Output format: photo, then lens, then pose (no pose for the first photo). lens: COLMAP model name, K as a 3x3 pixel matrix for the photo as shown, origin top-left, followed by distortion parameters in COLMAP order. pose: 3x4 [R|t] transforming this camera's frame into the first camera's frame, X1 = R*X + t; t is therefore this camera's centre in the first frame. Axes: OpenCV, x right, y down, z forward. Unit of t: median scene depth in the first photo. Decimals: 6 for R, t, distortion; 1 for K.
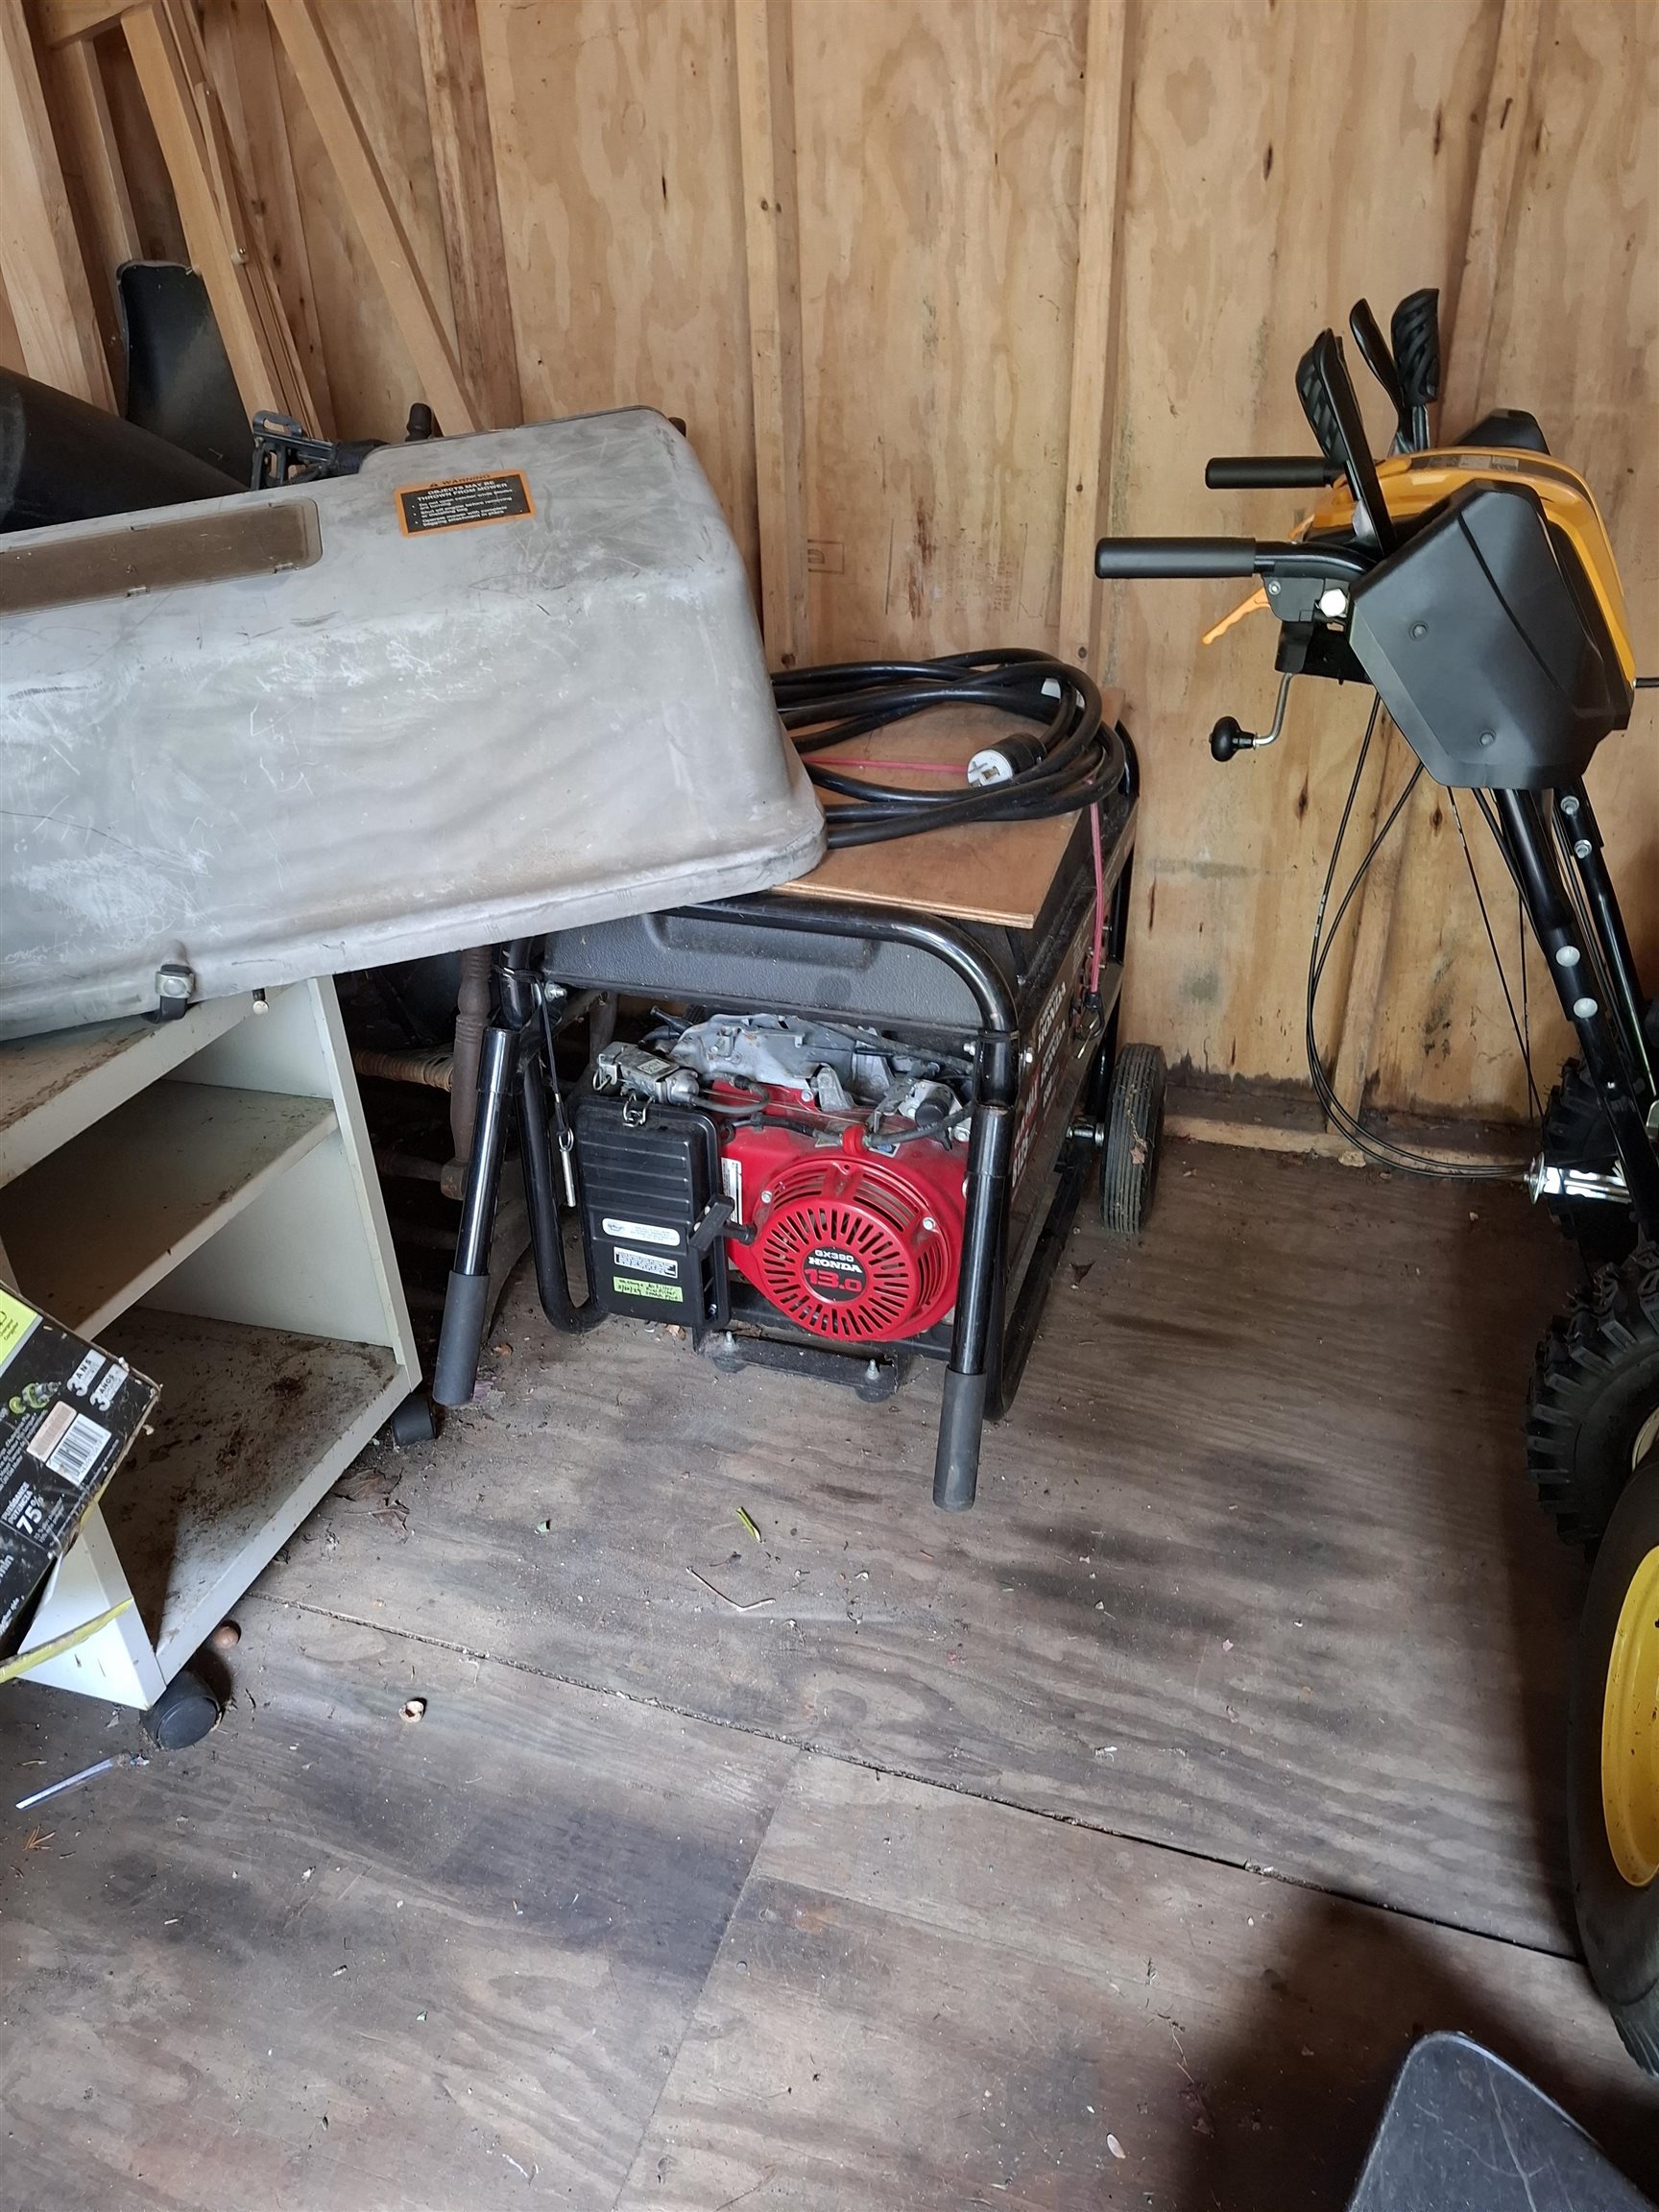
lens RADIAL K [[1530.4, 0, 824.8], [0, 1530.4, 1112.9], [0, 0, 1]] dist [0.077491, -0.092599]
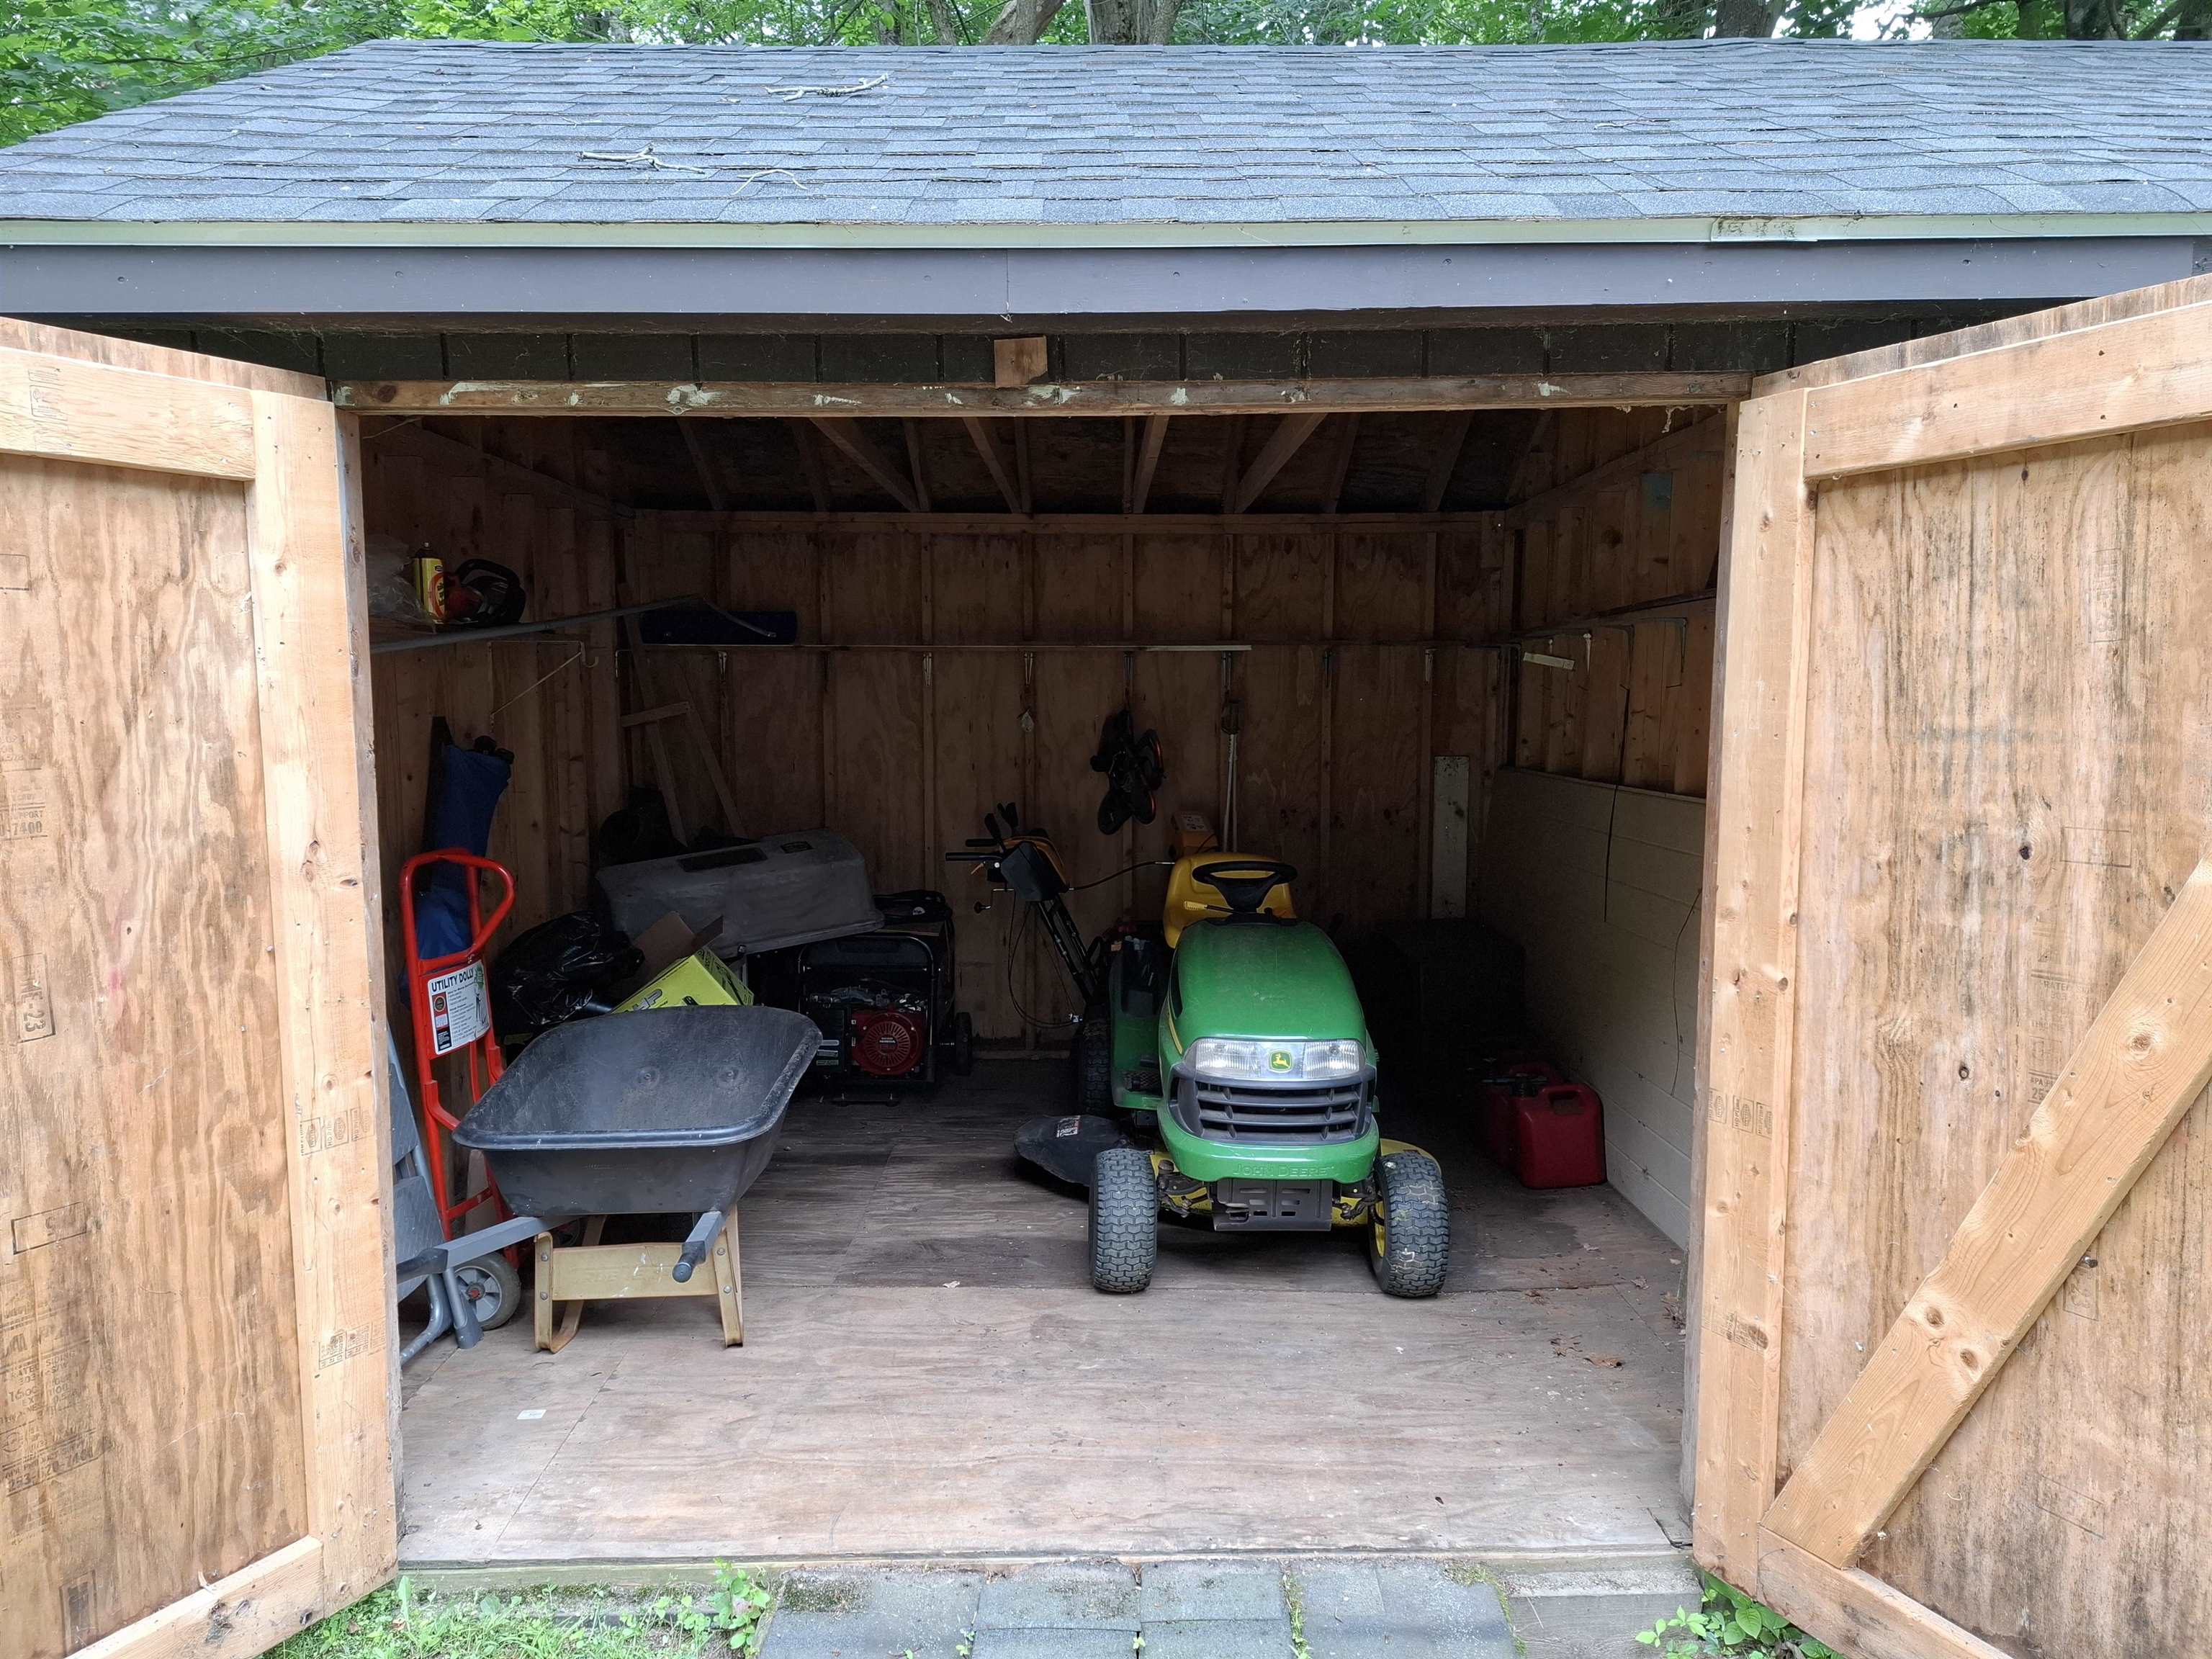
lens RADIAL K [[1530.4, 0, 1106.0], [0, 1530.4, 827.5], [0, 0, 1]] dist [0.077491, -0.092599]
pose [[0.947903, -0.008689, 0.318440, -0.699064], [0.145314, 0.901361, -0.407961, 1.284910], [-0.283484, 0.432982, 0.855665, -2.636879]]
